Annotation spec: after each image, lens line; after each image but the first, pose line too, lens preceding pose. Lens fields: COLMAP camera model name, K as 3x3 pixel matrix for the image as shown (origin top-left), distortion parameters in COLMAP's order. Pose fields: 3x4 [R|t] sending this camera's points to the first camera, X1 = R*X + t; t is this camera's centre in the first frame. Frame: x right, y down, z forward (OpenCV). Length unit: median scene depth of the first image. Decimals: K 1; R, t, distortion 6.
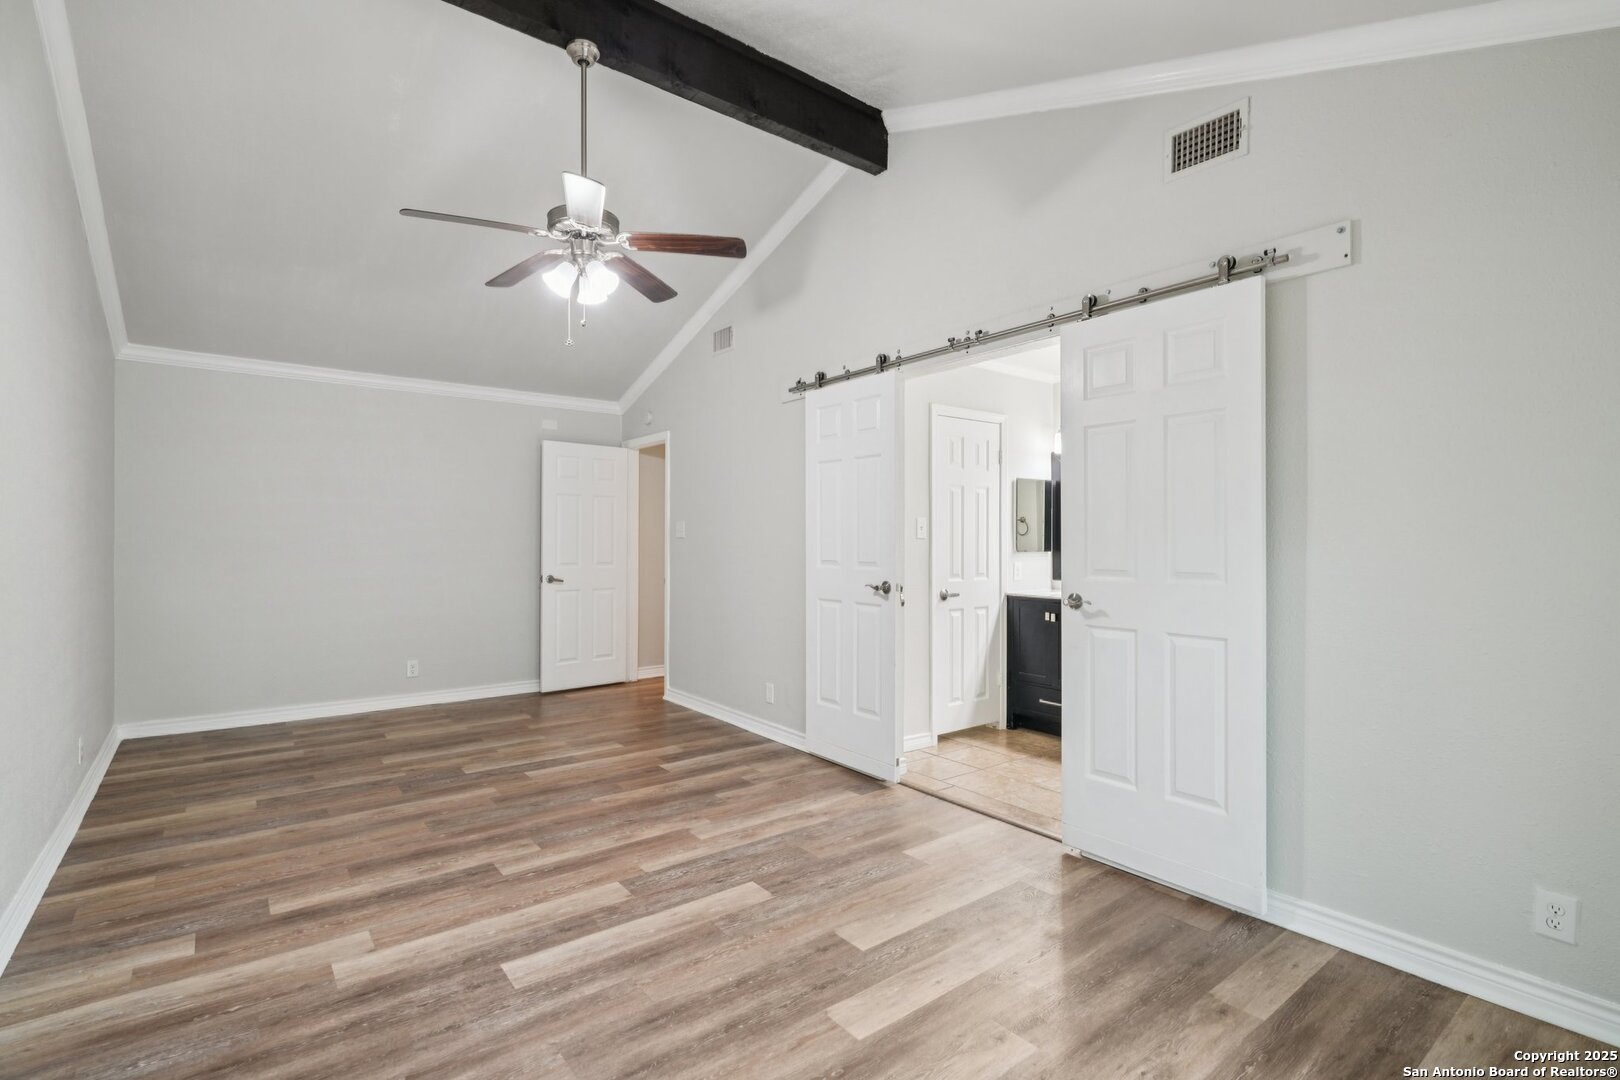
lens RADIAL K [[753.3, 0, 813.2], [0, 753.3, 537.6], [0, 0, 1]] dist [-0.006425, 0.001835]
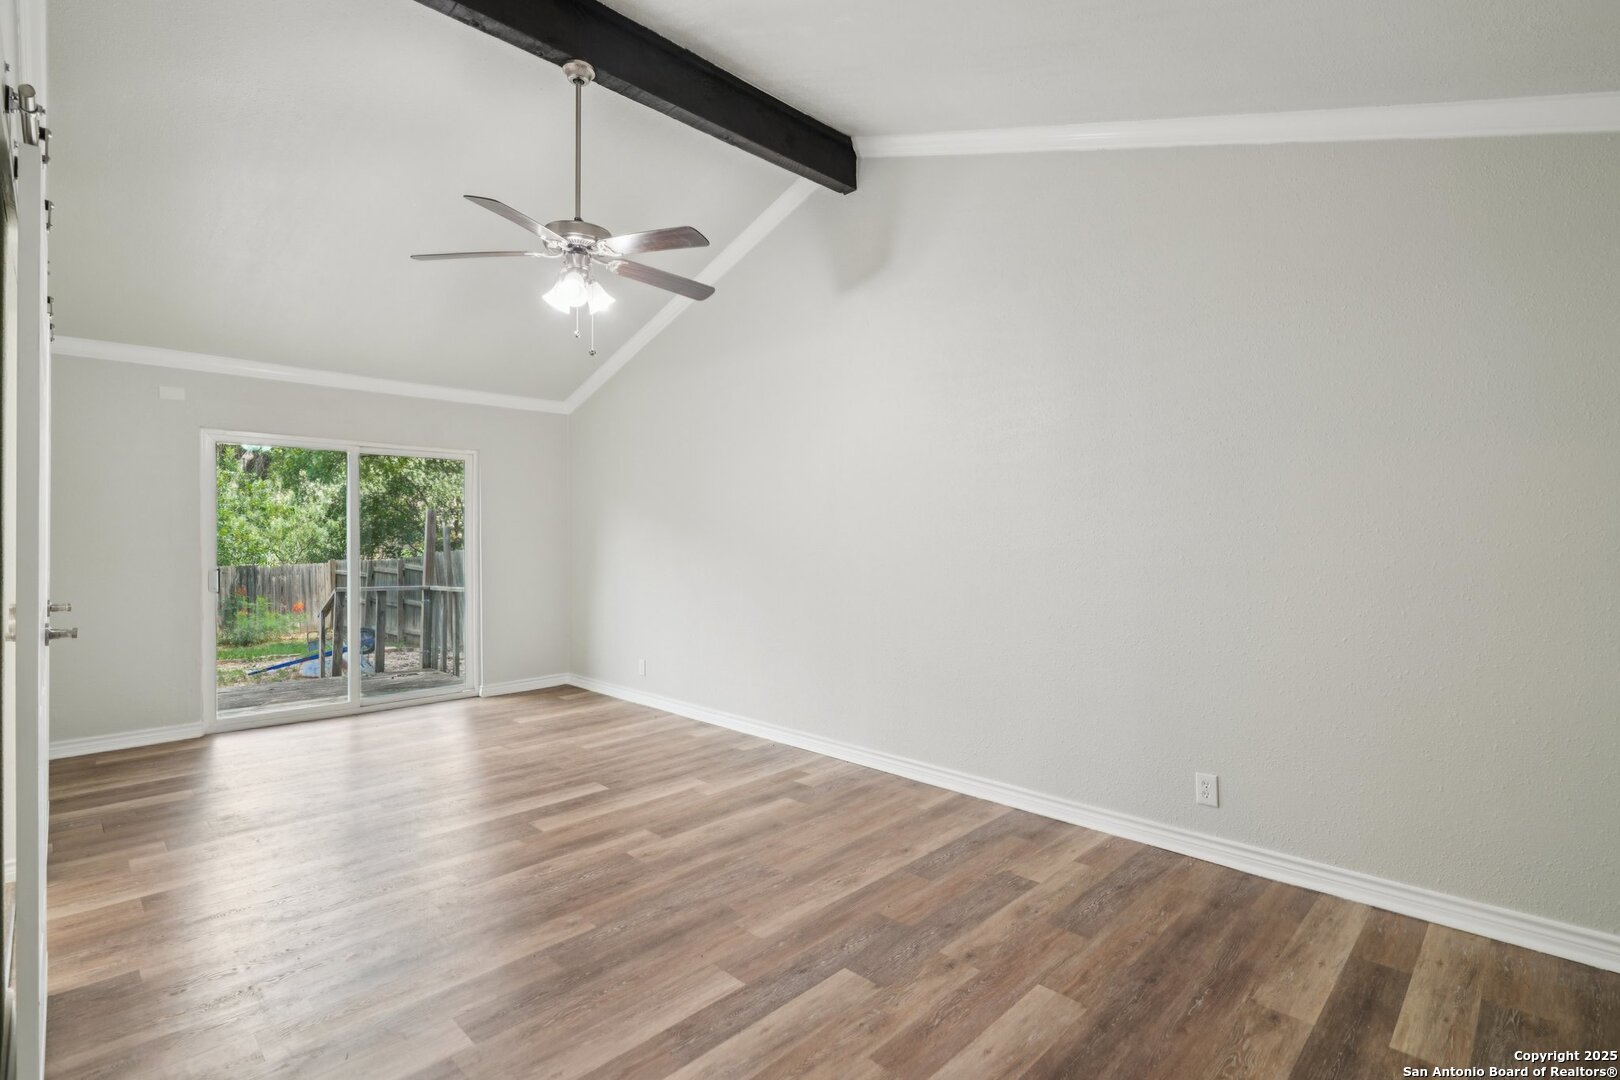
lens RADIAL K [[753.3, 0, 808.2], [0, 753.3, 538.6], [0, 0, 1]] dist [-0.006425, 0.001835]
pose [[-0.992569, 0.006545, -0.121507, -0.414829], [0.006581, 0.999978, 0.000106, -0.003668], [0.121505, -0.000694, -0.992591, 1.736325]]
